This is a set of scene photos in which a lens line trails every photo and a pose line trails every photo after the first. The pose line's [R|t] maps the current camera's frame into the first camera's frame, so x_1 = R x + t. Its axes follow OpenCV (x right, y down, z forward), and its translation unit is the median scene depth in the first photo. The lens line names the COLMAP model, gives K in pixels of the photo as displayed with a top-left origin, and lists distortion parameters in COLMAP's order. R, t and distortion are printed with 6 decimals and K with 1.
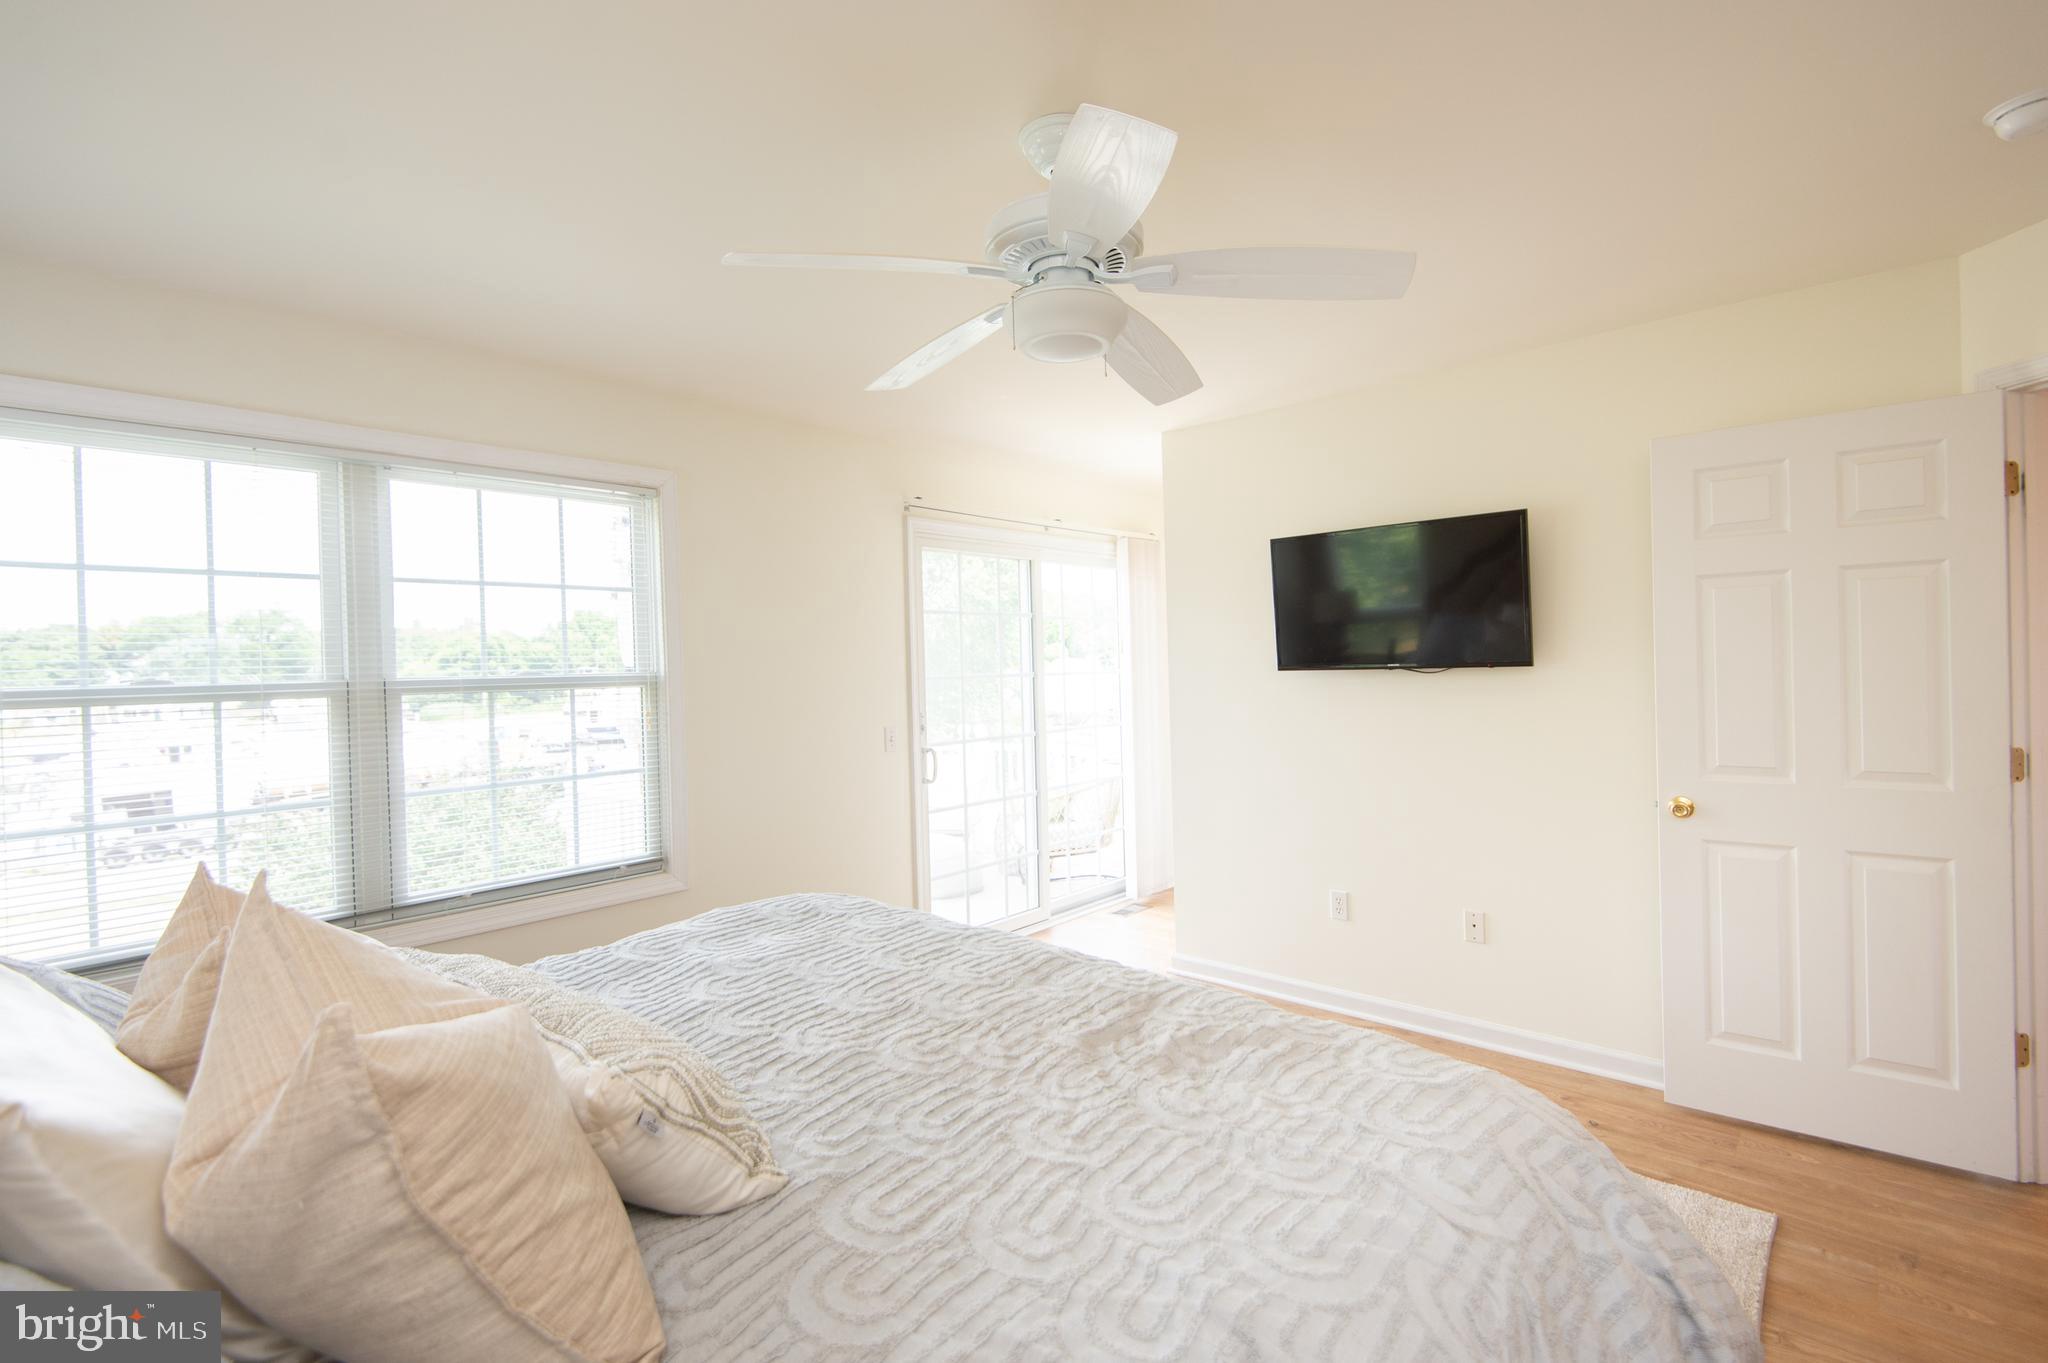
lens RADIAL K [[937.5, 0, 1029.5], [0, 937.5, 674.8], [0, 0, 1]] dist [0.046999, -0.030670]
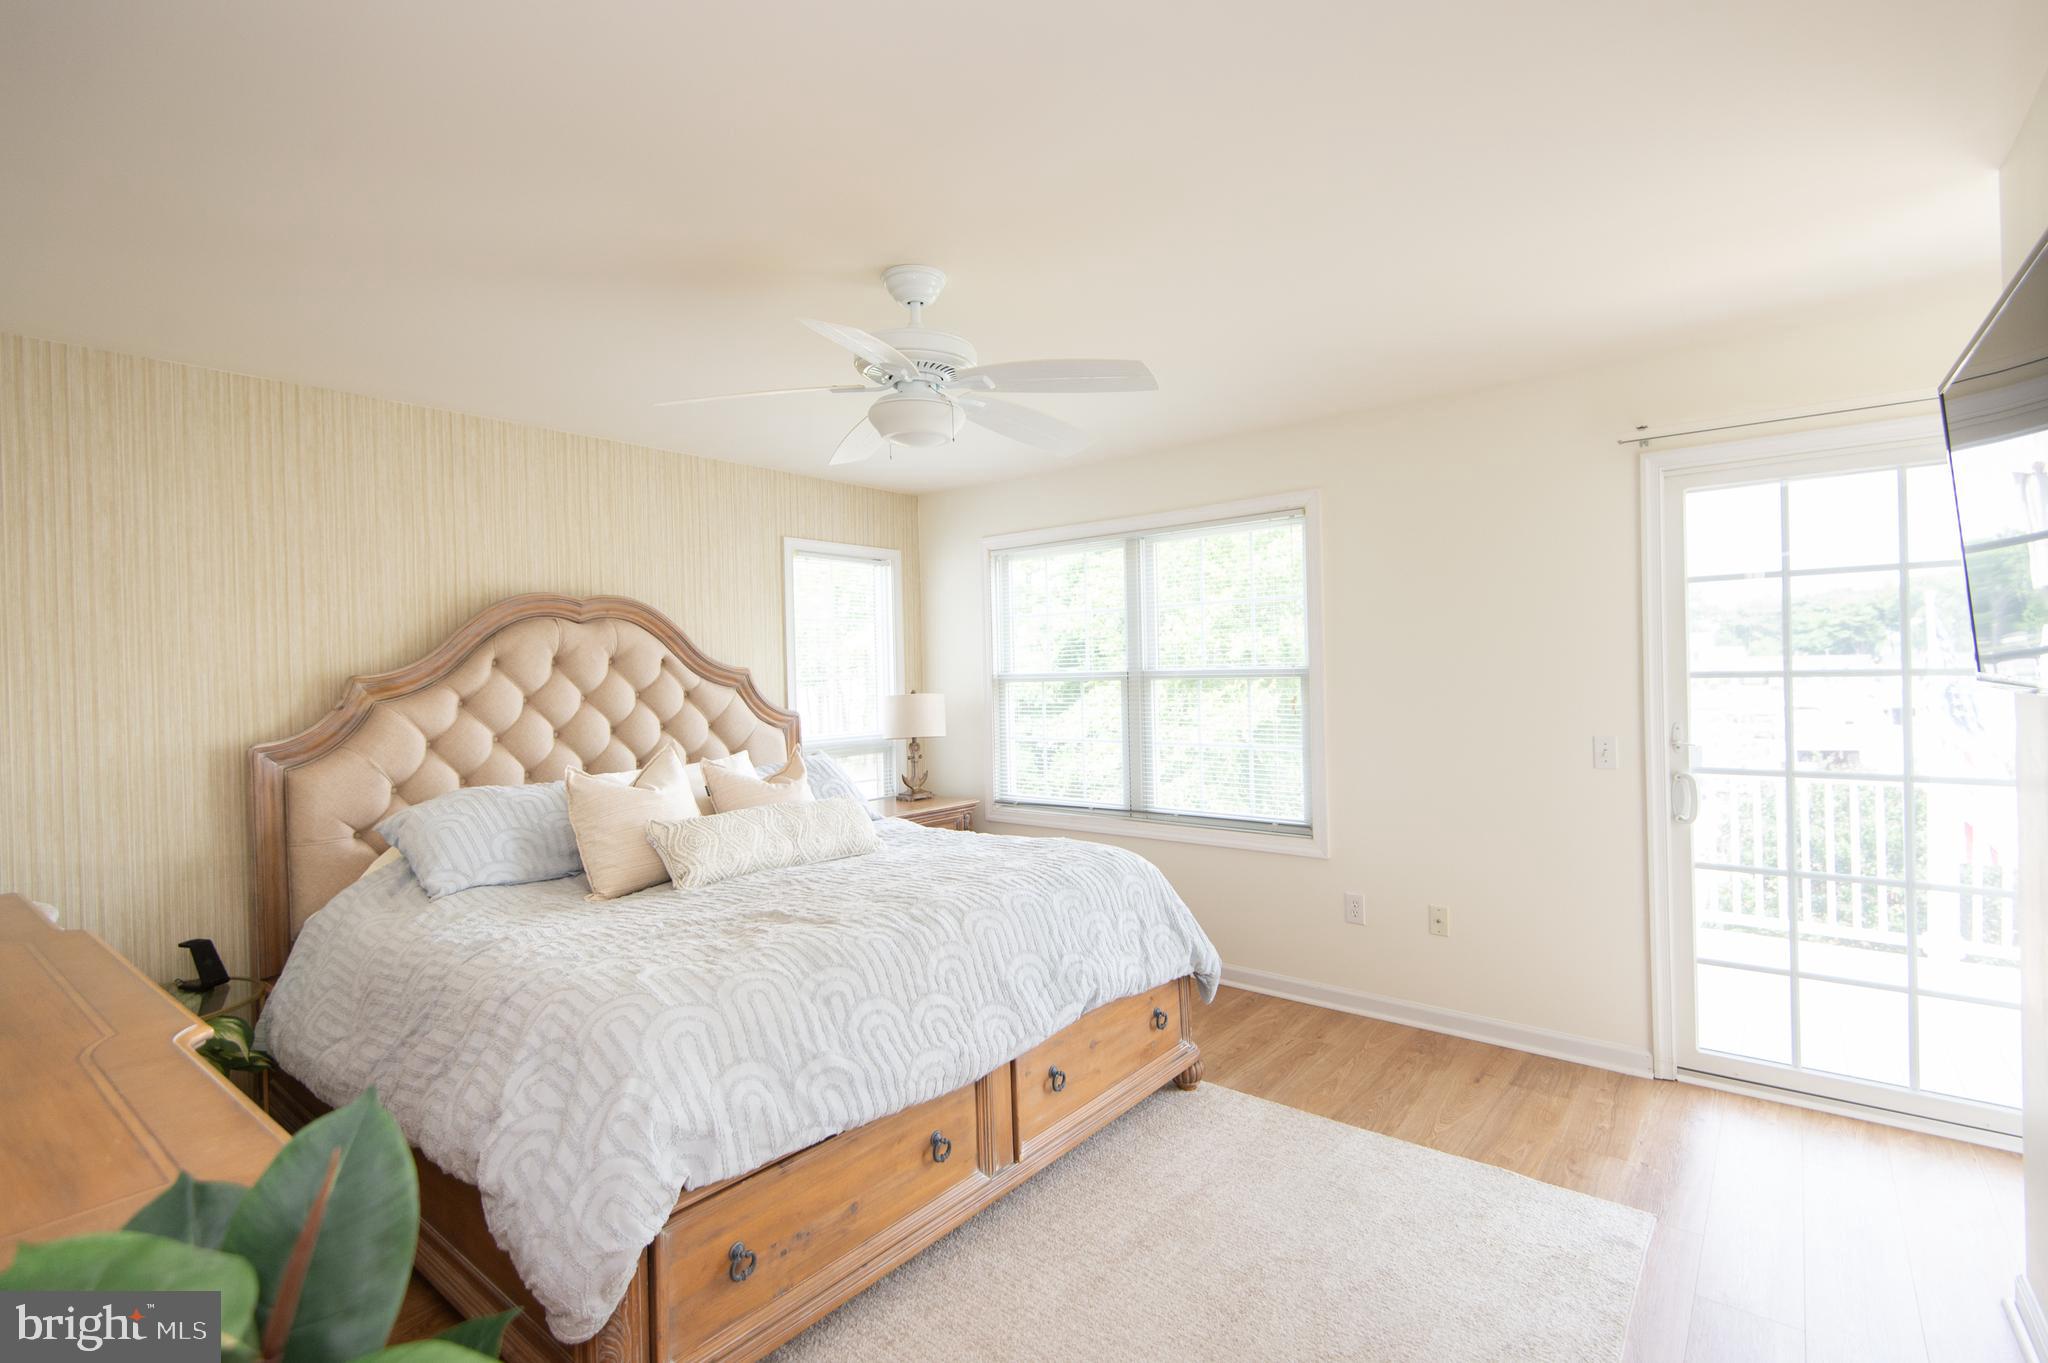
lens RADIAL K [[937.5, 0, 1029.5], [0, 937.5, 674.8], [0, 0, 1]] dist [0.046999, -0.030670]
pose [[0.028591, 0.034770, -0.998986, 0.766967], [0.011543, 0.999317, 0.035112, -0.036967], [0.999525, -0.012535, 0.028170, 0.629961]]
